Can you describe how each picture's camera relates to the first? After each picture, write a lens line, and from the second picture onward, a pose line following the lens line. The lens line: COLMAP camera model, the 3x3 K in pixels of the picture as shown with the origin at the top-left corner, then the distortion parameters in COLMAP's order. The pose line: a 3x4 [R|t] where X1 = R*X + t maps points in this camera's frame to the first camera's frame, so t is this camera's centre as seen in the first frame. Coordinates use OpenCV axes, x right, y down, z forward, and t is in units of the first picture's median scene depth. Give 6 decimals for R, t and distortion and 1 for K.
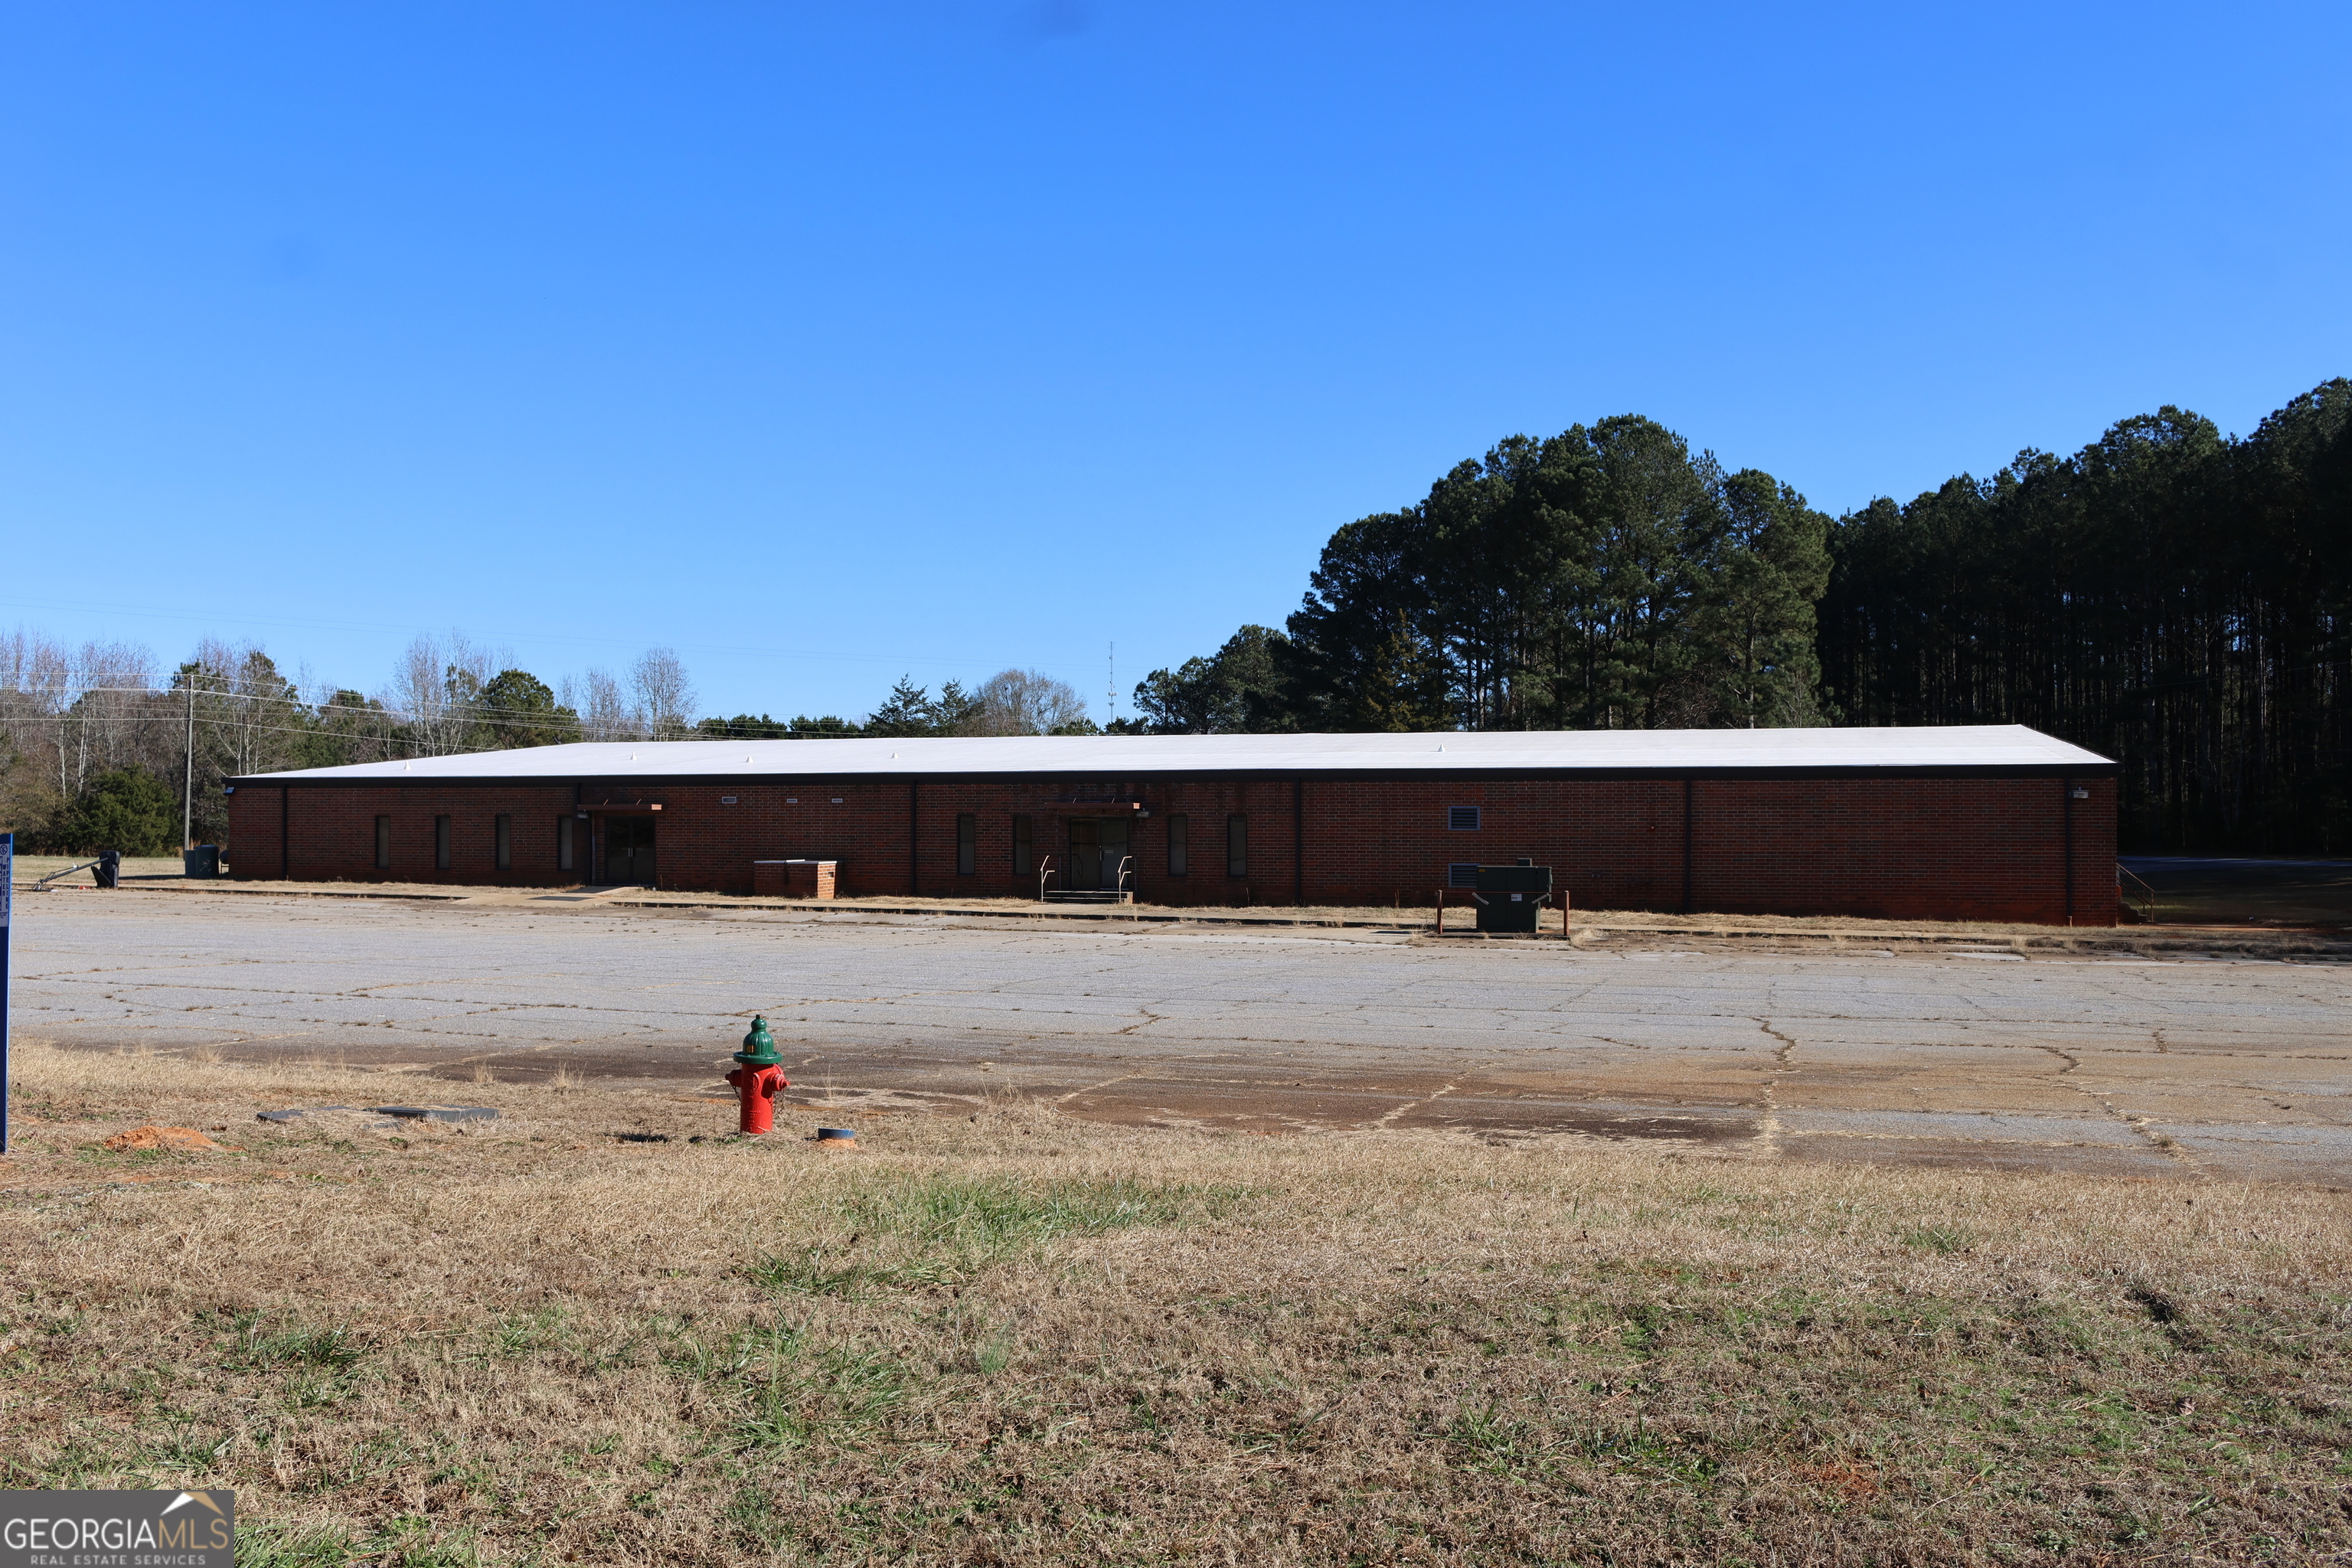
lens RADIAL K [[2106.8, 0, 1176.0], [0, 2106.8, 784.0], [0, 0, 1]] dist [-0.135061, -0.000840]
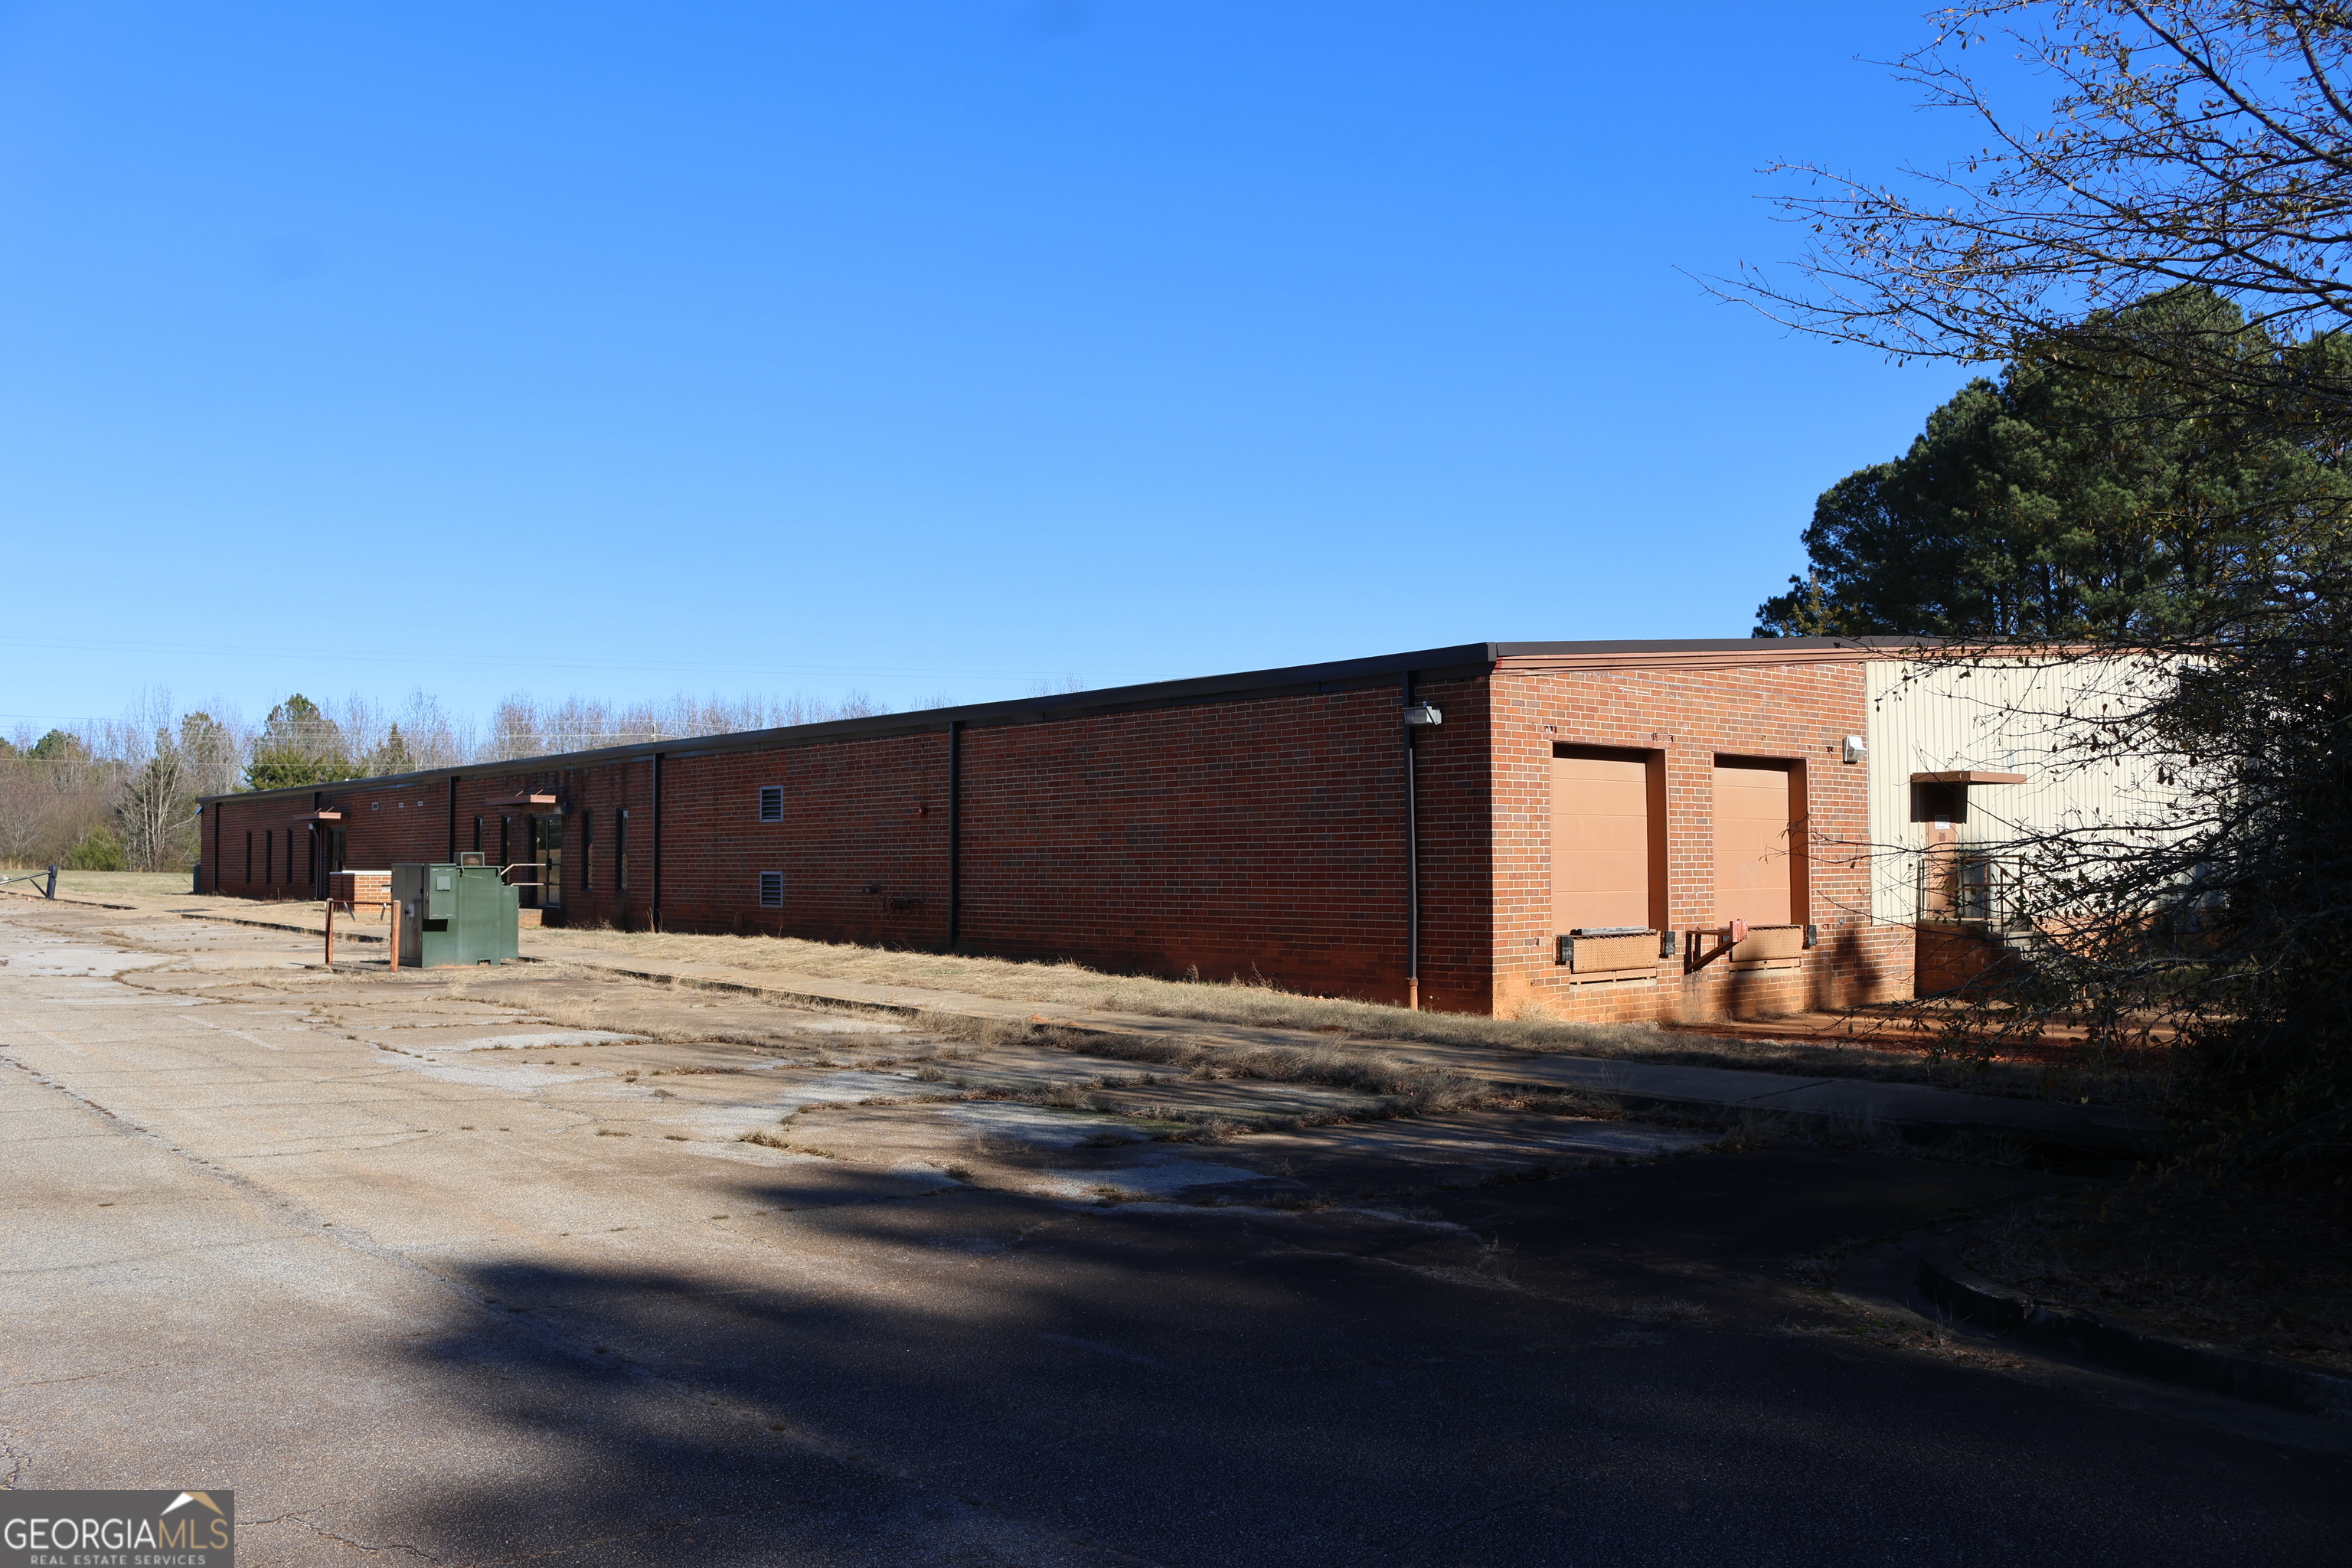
lens RADIAL K [[1945.5, 0, 1156.3], [0, 1945.5, 770.2], [0, 0, 1]] dist [-0.165692, 0.142638]
pose [[0.831606, -0.030974, -0.554502, 0.545760], [0.010558, 0.999145, -0.039978, 0.029512], [0.555266, 0.027391, 0.831222, 0.515056]]
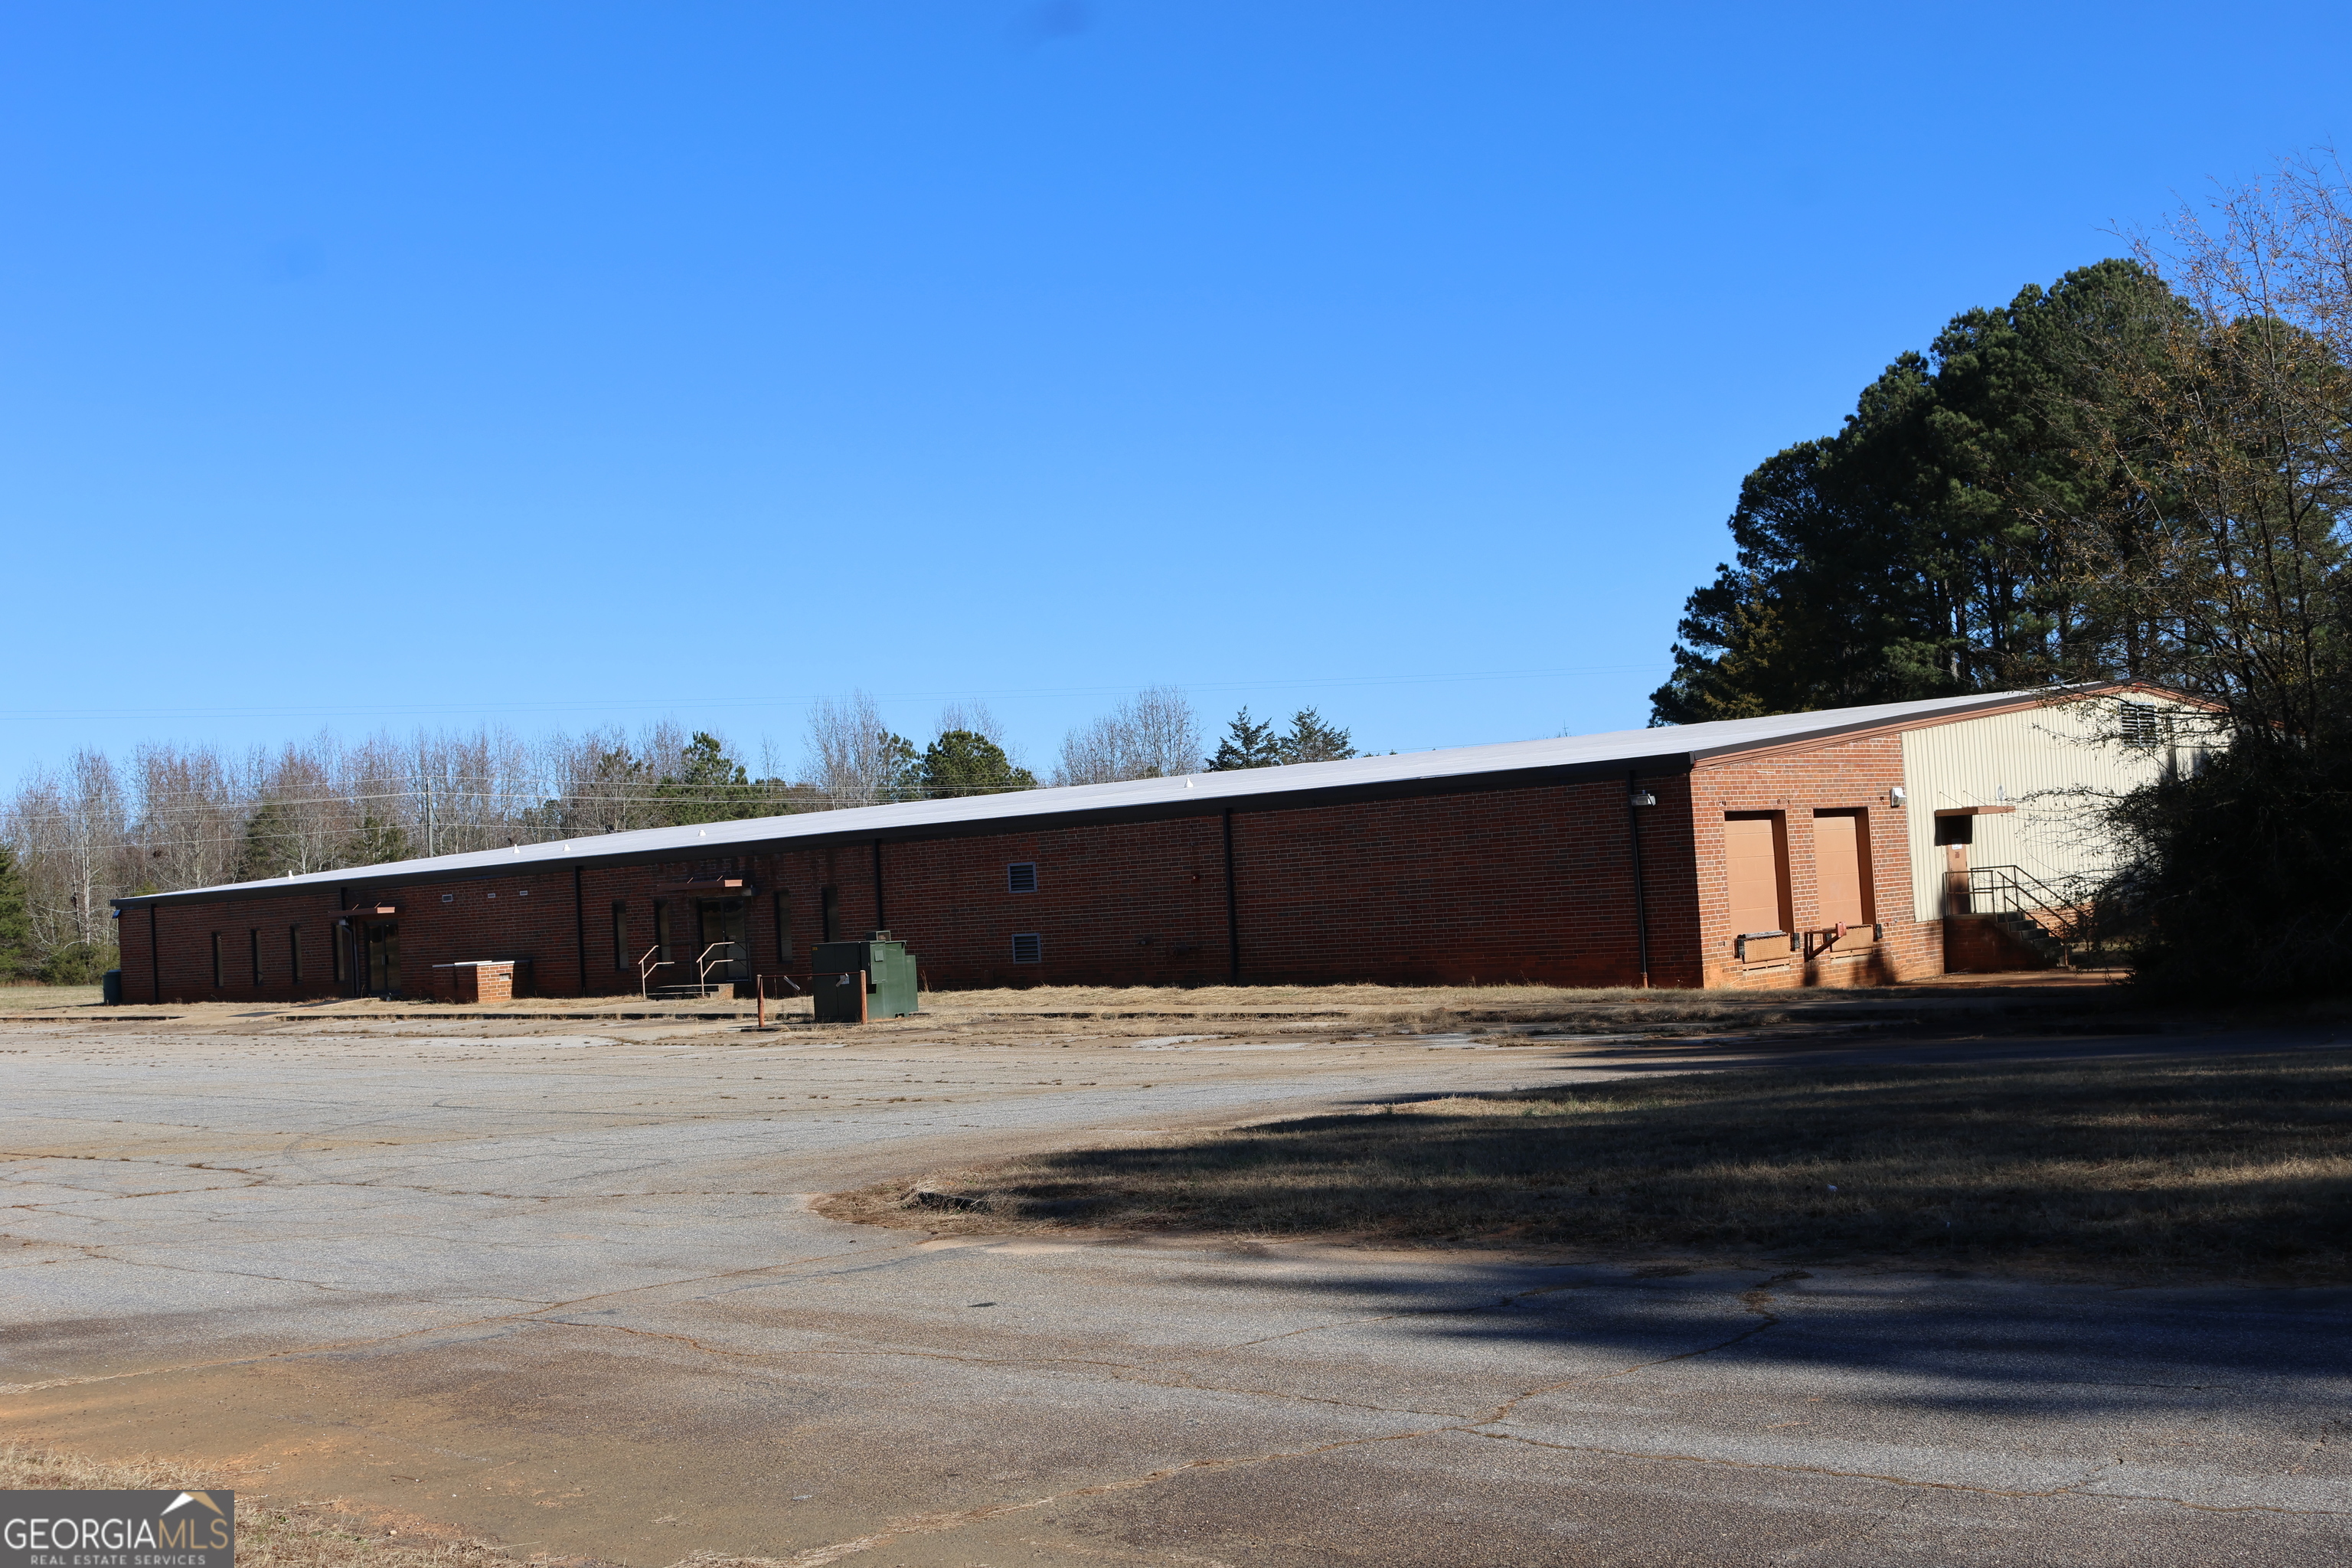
lens RADIAL K [[2685.5, 0, 1176.0], [0, 2685.5, 784.0], [0, 0, 1]] dist [-0.085159, 0.009839]
pose [[0.904155, -0.073033, -0.420915, 0.589382], [0.067228, 0.997327, -0.028635, 0.013028], [0.421881, -0.002407, 0.906648, 0.076355]]
